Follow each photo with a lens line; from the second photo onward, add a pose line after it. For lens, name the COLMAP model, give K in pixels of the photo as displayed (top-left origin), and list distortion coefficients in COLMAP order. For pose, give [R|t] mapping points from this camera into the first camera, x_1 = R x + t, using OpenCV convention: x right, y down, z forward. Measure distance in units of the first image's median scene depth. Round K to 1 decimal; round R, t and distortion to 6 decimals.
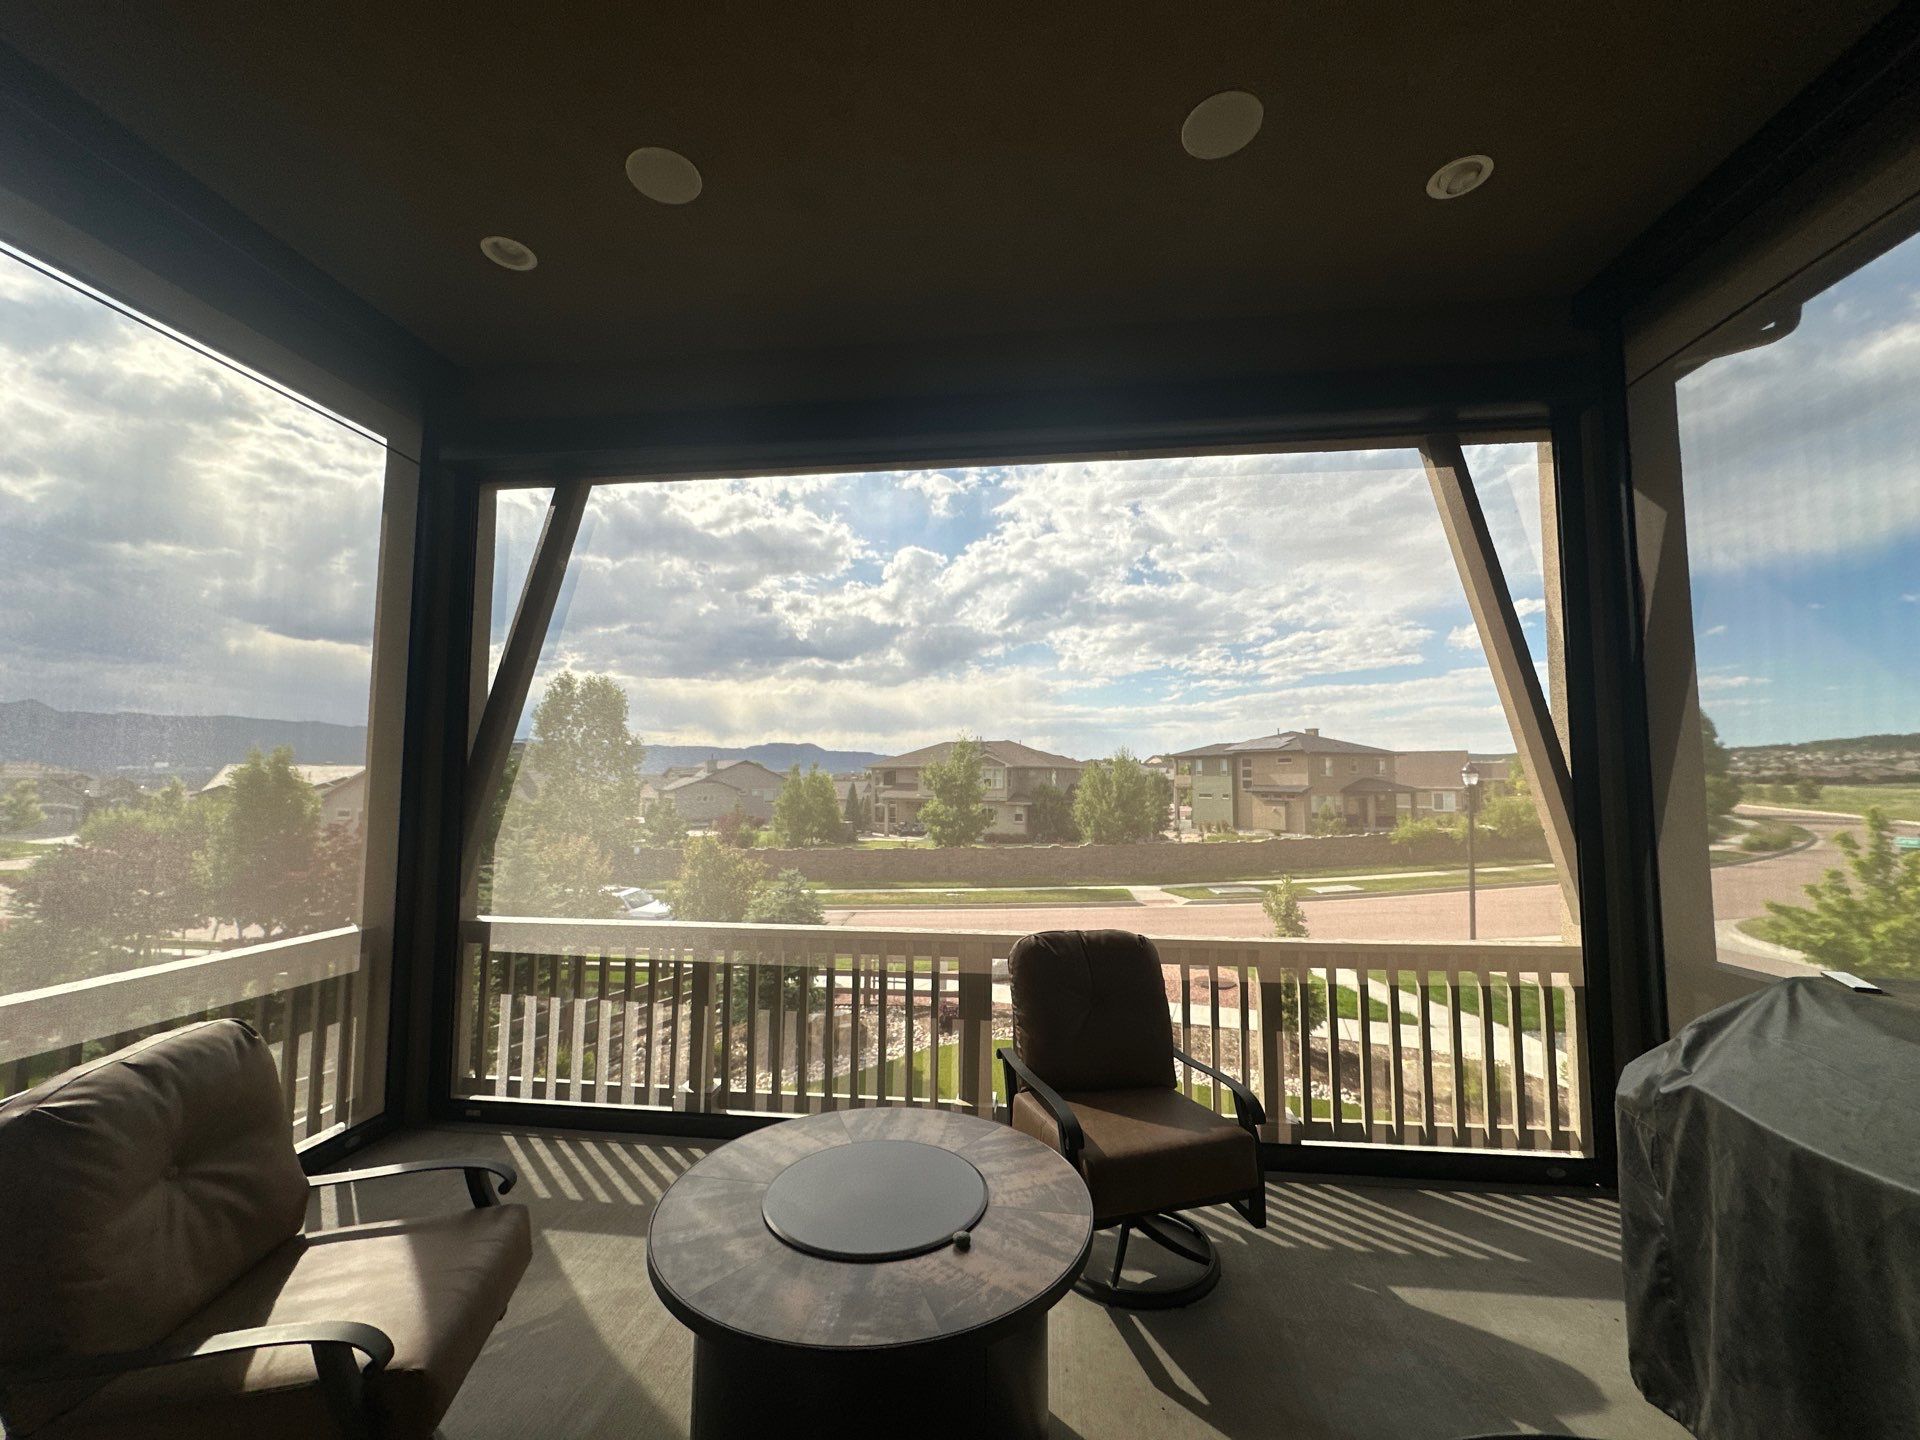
lens RADIAL K [[778.0, 0, 949.8], [0, 778.0, 716.1], [0, 0, 1]] dist [-0.001011, 0.000358]
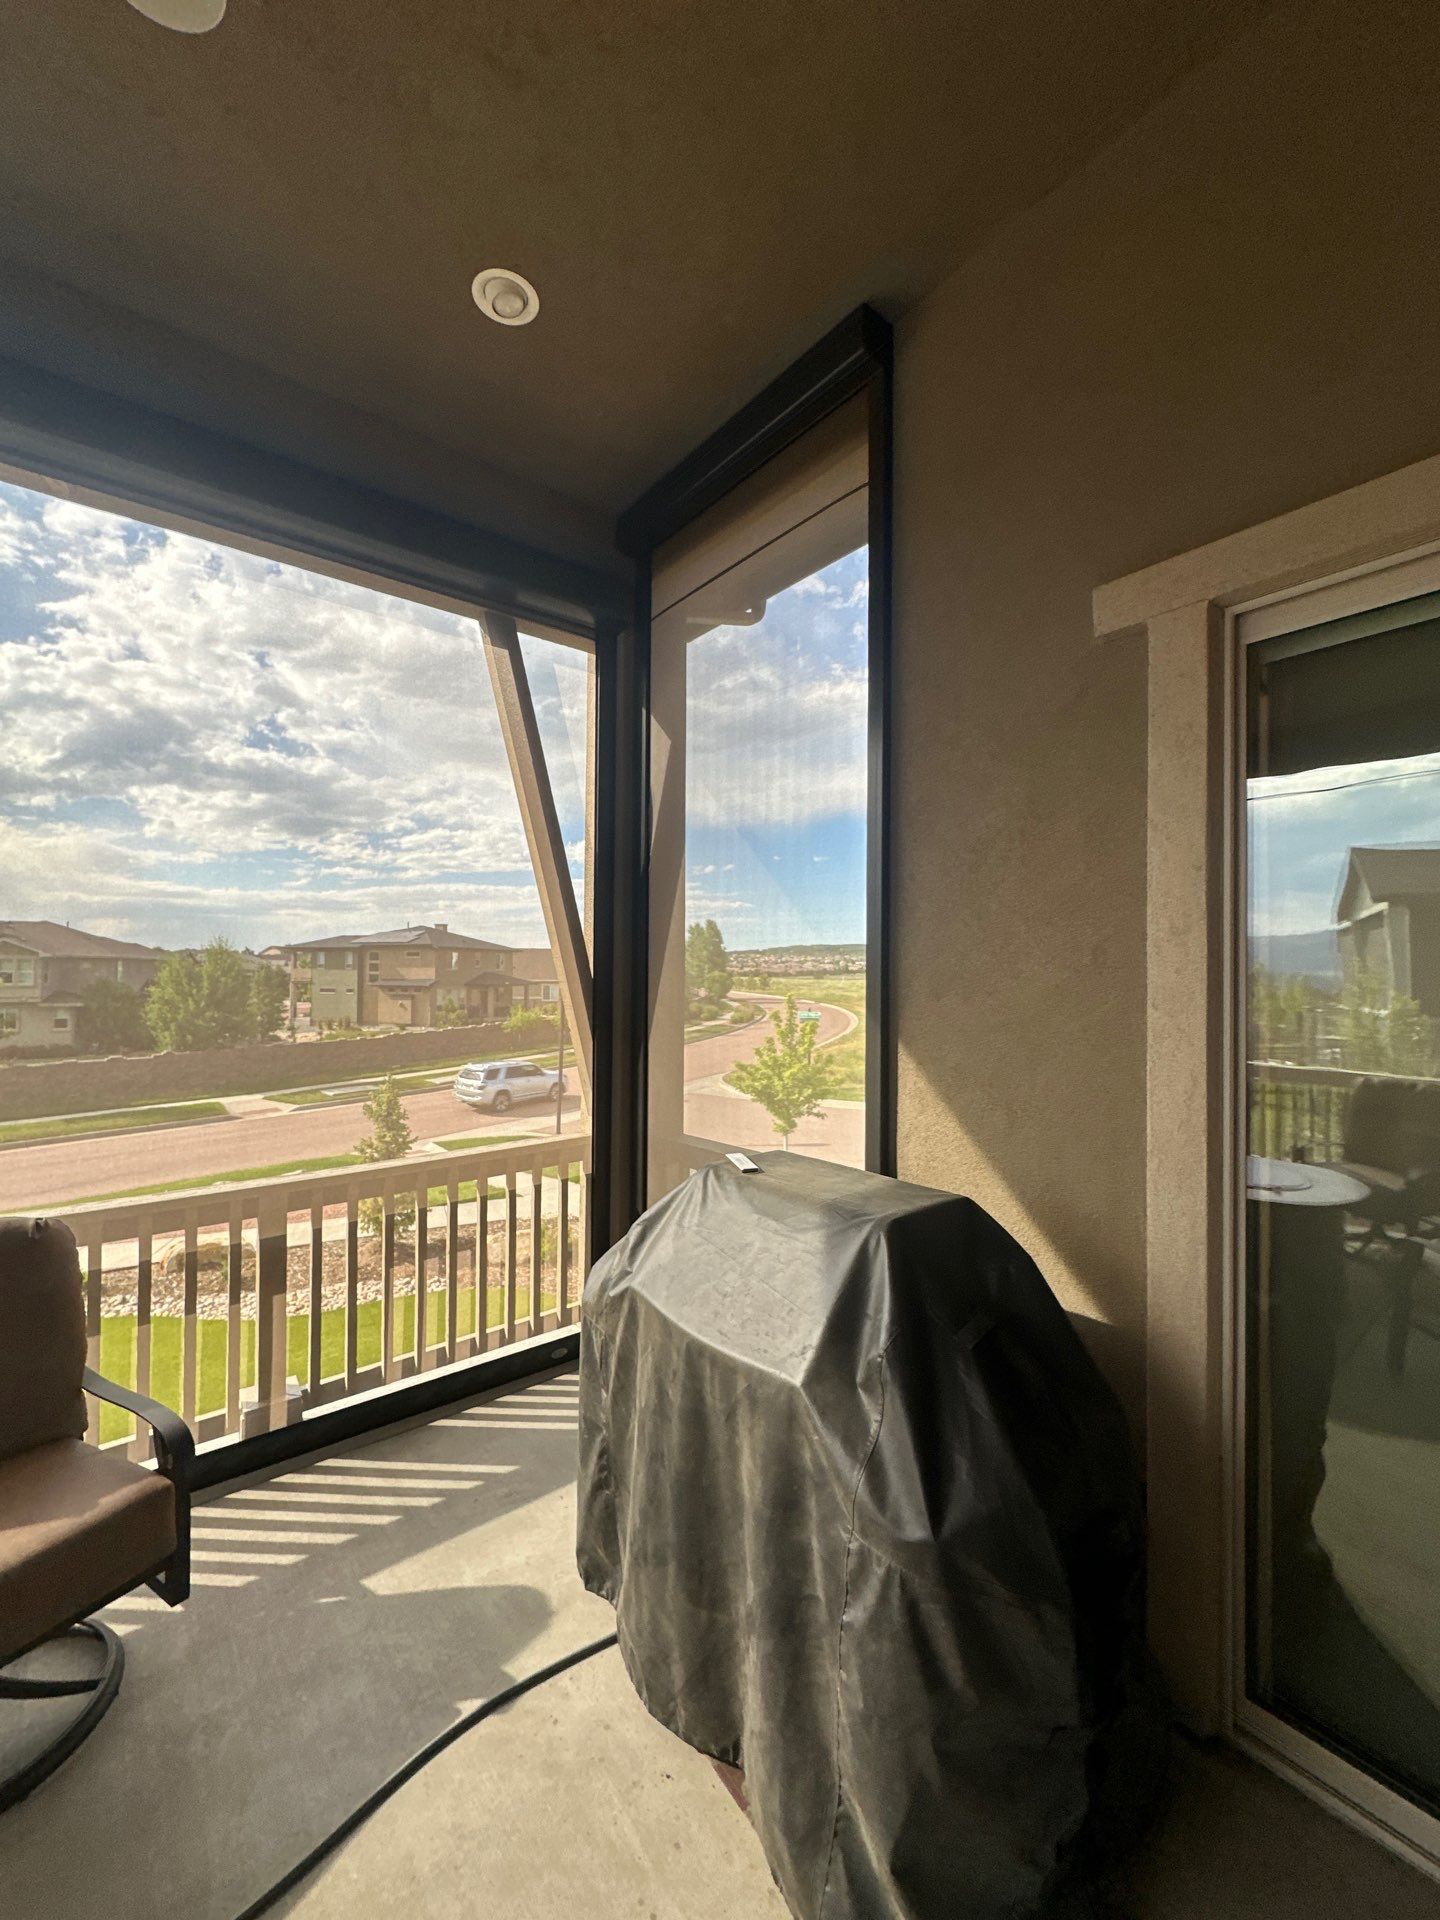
lens RADIAL K [[778.0, 0, 746.2], [0, 778.0, 965.5], [0, 0, 1]] dist [-0.001011, 0.000358]
pose [[0.690769, 0.007731, 0.723034, 0.136921], [-0.059188, 0.997192, 0.045884, 0.000095], [-0.720649, -0.074490, 0.689287, 0.093976]]
